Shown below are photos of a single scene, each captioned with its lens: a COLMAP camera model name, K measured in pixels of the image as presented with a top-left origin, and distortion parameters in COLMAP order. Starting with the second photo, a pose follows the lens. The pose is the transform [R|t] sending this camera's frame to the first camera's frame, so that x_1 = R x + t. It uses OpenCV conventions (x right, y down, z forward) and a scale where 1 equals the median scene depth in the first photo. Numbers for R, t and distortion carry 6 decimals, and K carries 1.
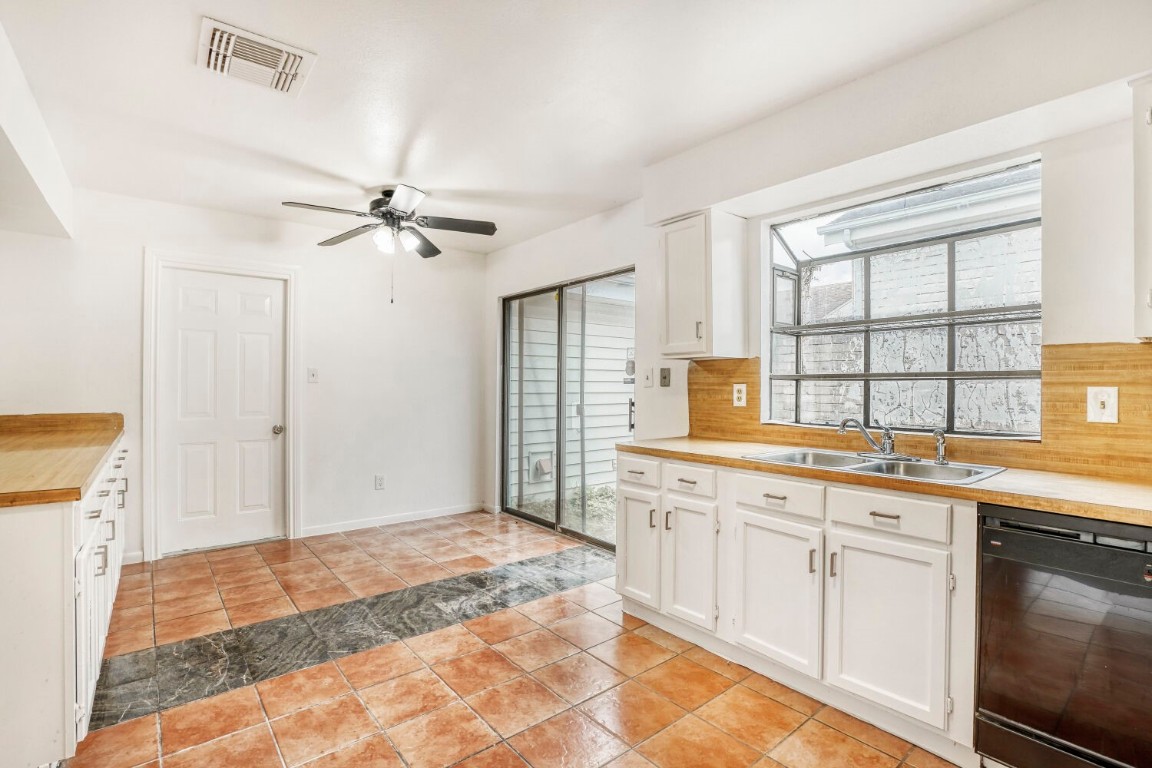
lens RADIAL K [[535.3, 0, 575.8], [0, 535.3, 382.1], [0, 0, 1]] dist [-0.033550, 0.003758]
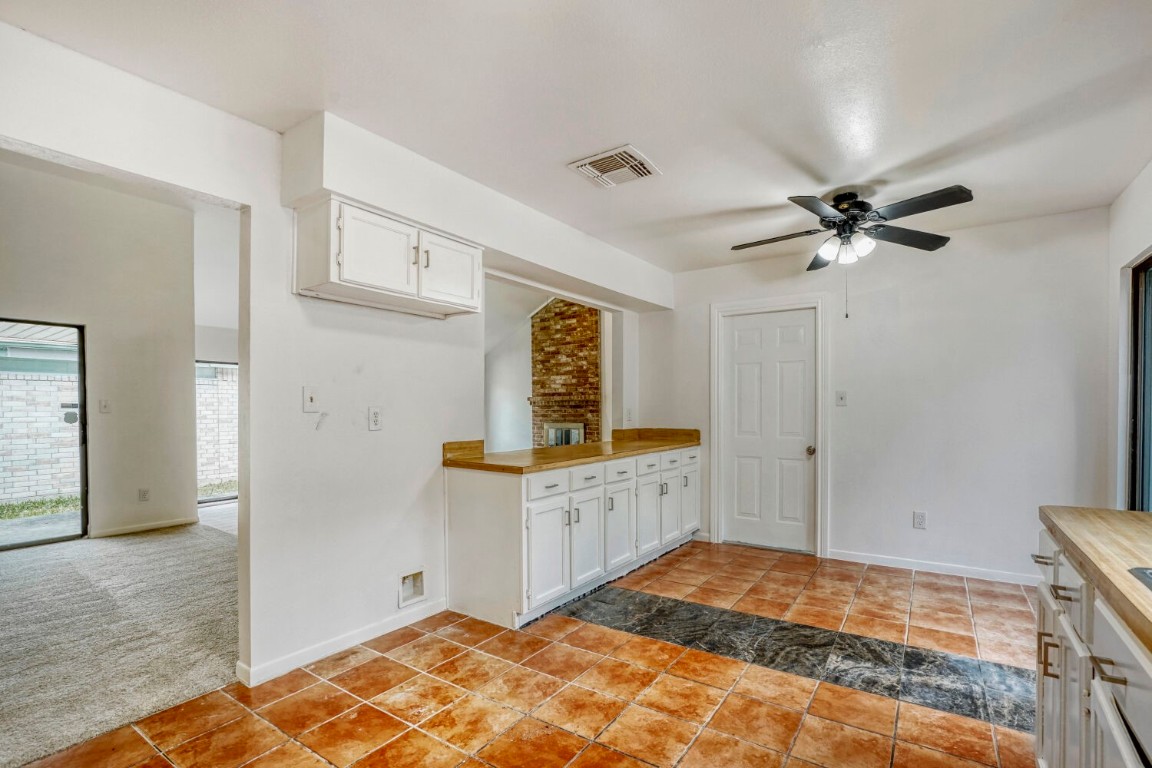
lens RADIAL K [[535.3, 0, 566.8], [0, 535.3, 410.1], [0, 0, 1]] dist [-0.033550, 0.003758]
pose [[0.276703, -0.004104, -0.960947, 0.420549], [0.011534, 0.999933, -0.000950, 0.005598], [0.960886, -0.010821, 0.276732, 0.311264]]
